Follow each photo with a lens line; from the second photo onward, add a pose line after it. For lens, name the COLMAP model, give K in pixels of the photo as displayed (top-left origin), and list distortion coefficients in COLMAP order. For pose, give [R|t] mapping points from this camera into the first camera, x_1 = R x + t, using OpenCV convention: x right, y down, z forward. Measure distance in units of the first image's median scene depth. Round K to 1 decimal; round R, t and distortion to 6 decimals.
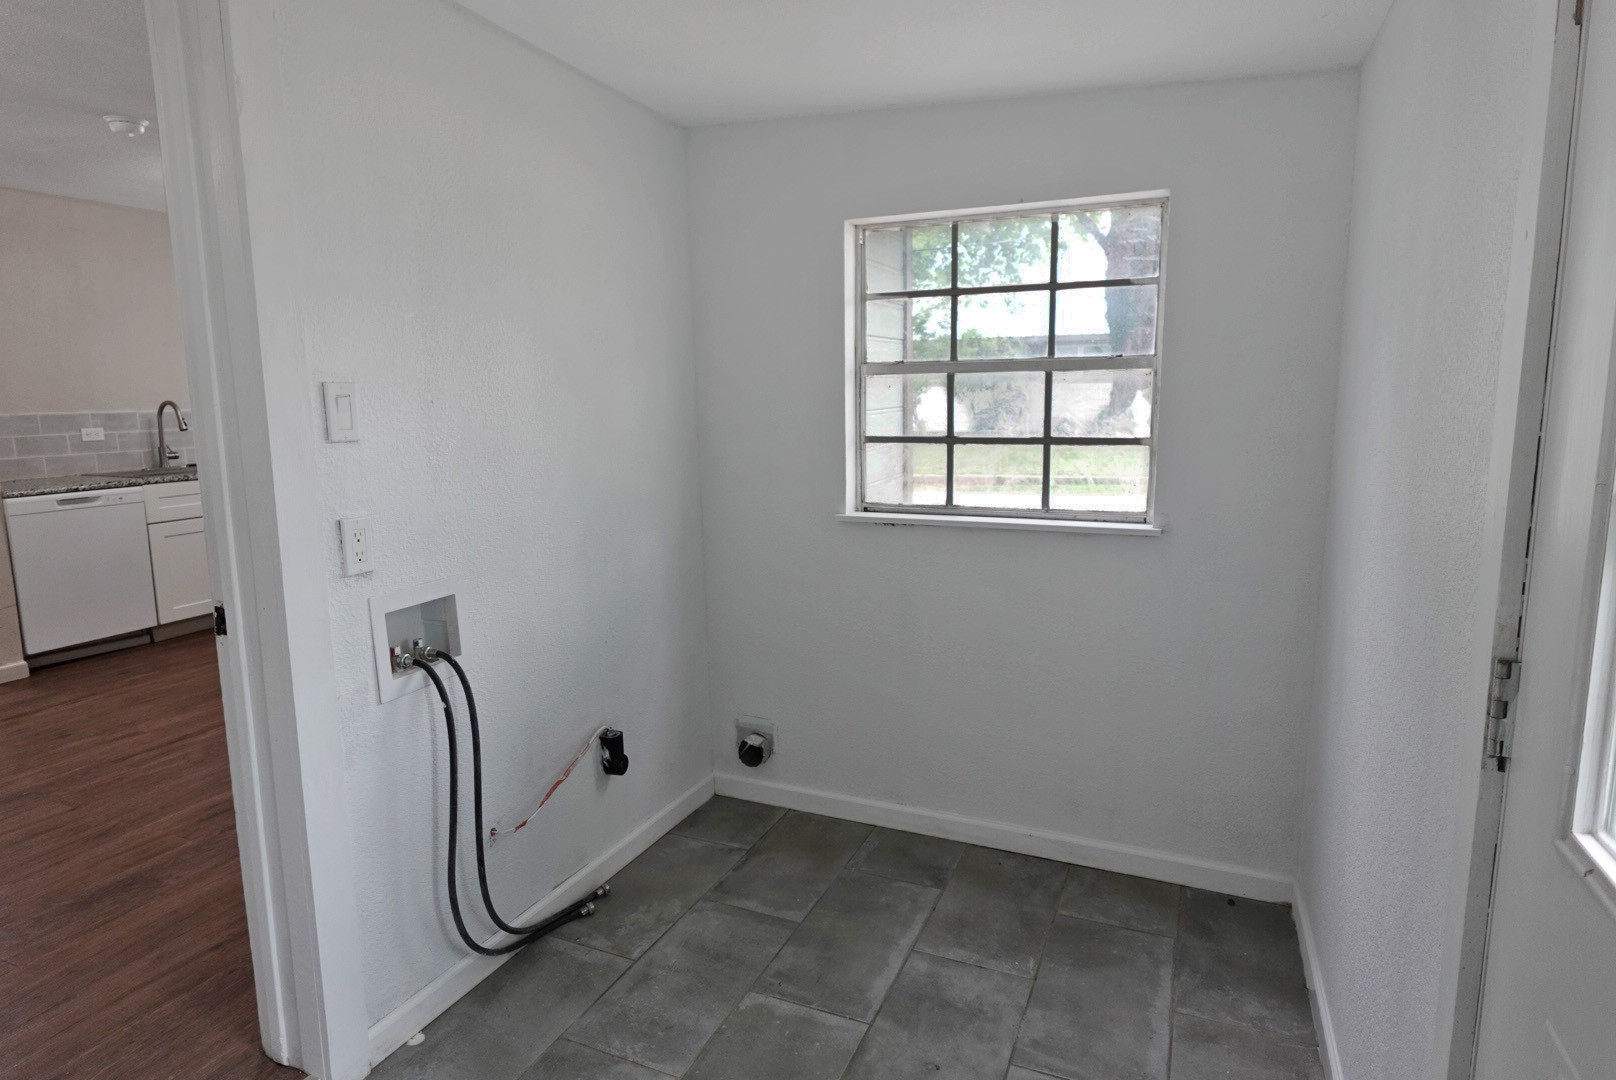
lens RADIAL K [[911.1, 0, 809.8], [0, 911.1, 534.5], [0, 0, 1]] dist [-0.004333, 0.000172]
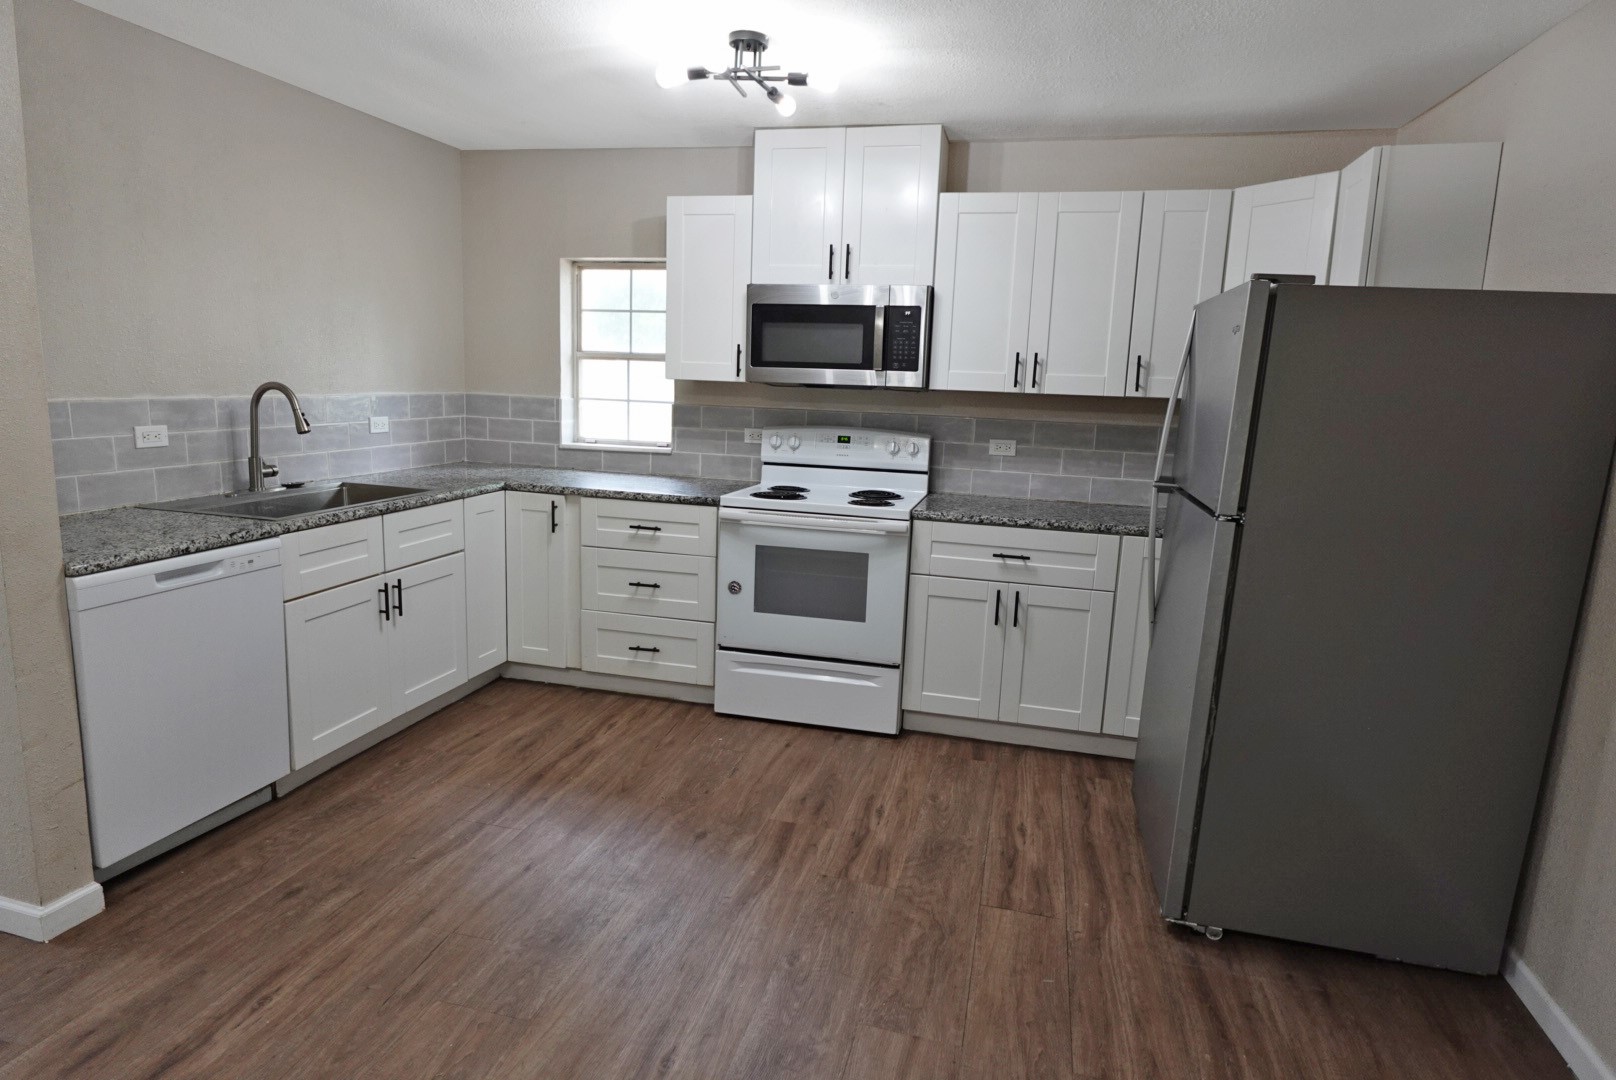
lens RADIAL K [[911.1, 0, 806.9], [0, 911.1, 536.7], [0, 0, 1]] dist [-0.004333, 0.000172]
pose [[0.988422, 0.022558, 0.150041, -0.465845], [-0.026002, 0.999441, 0.021034, -0.069849], [-0.149483, -0.024692, 0.988456, 0.366064]]
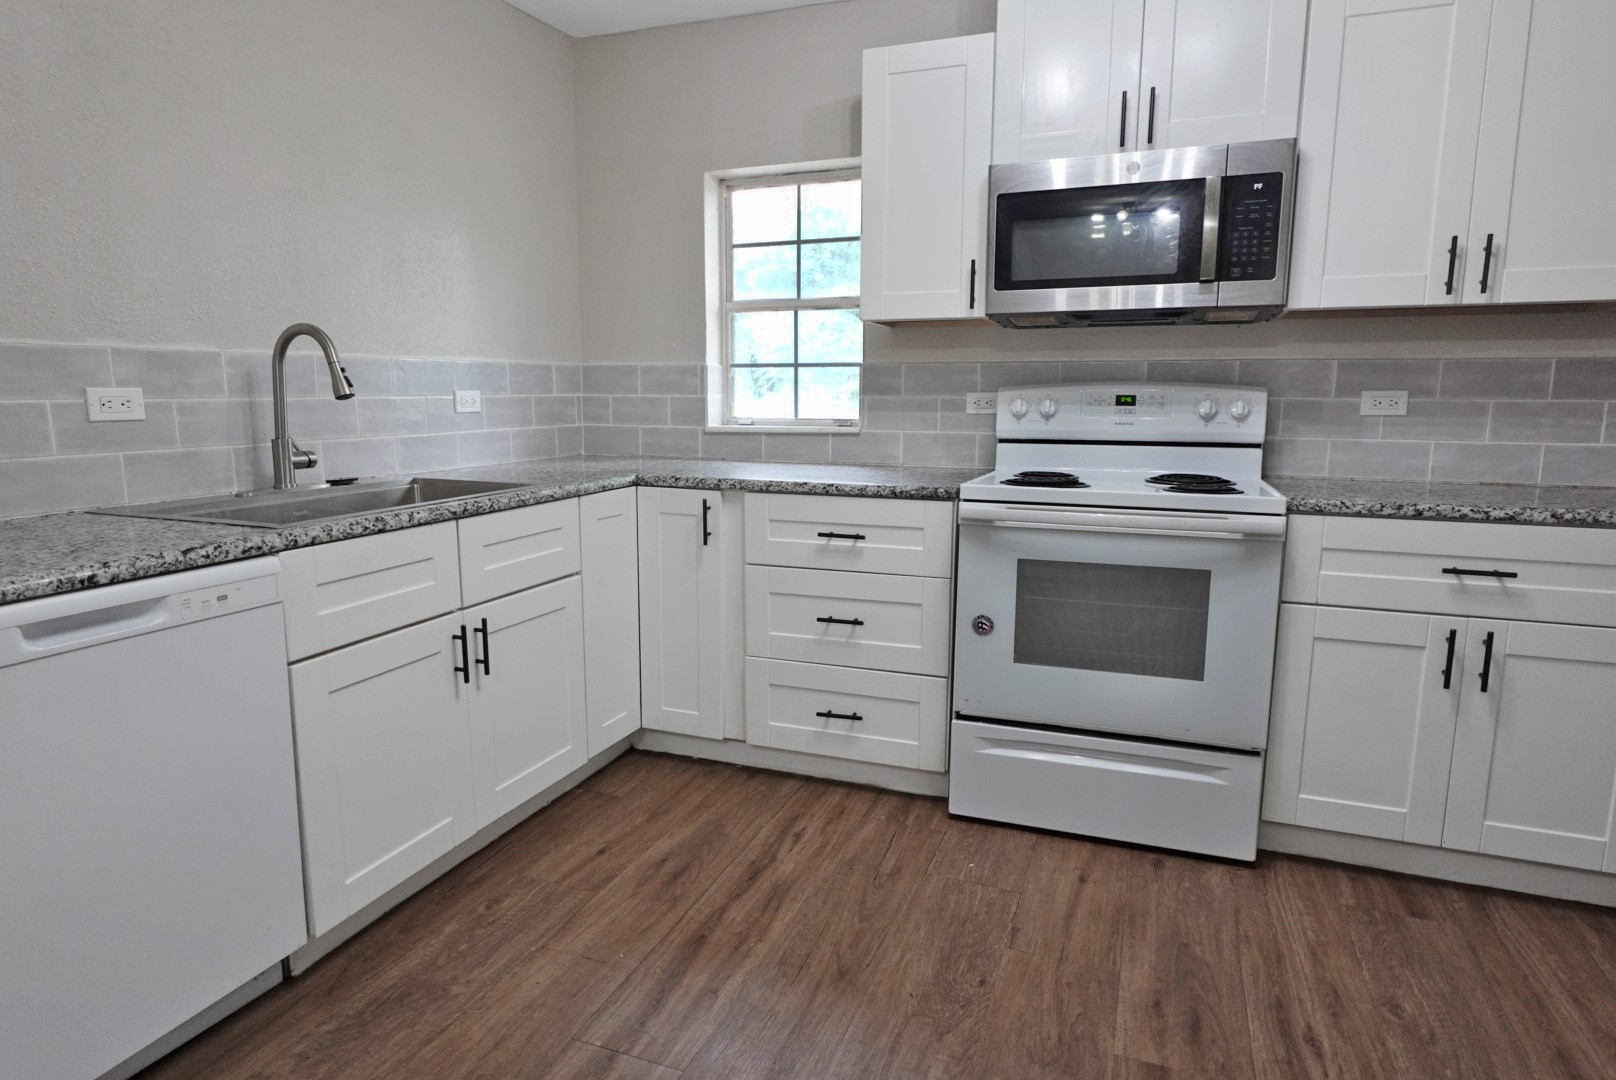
lens RADIAL K [[911.1, 0, 807.2], [0, 911.1, 533.6], [0, 0, 1]] dist [-0.004333, 0.000172]
pose [[0.999543, 0.009075, 0.028829, -0.516984], [-0.009143, 0.999956, 0.002225, -0.060258], [-0.028808, -0.002488, 0.999582, 0.619336]]
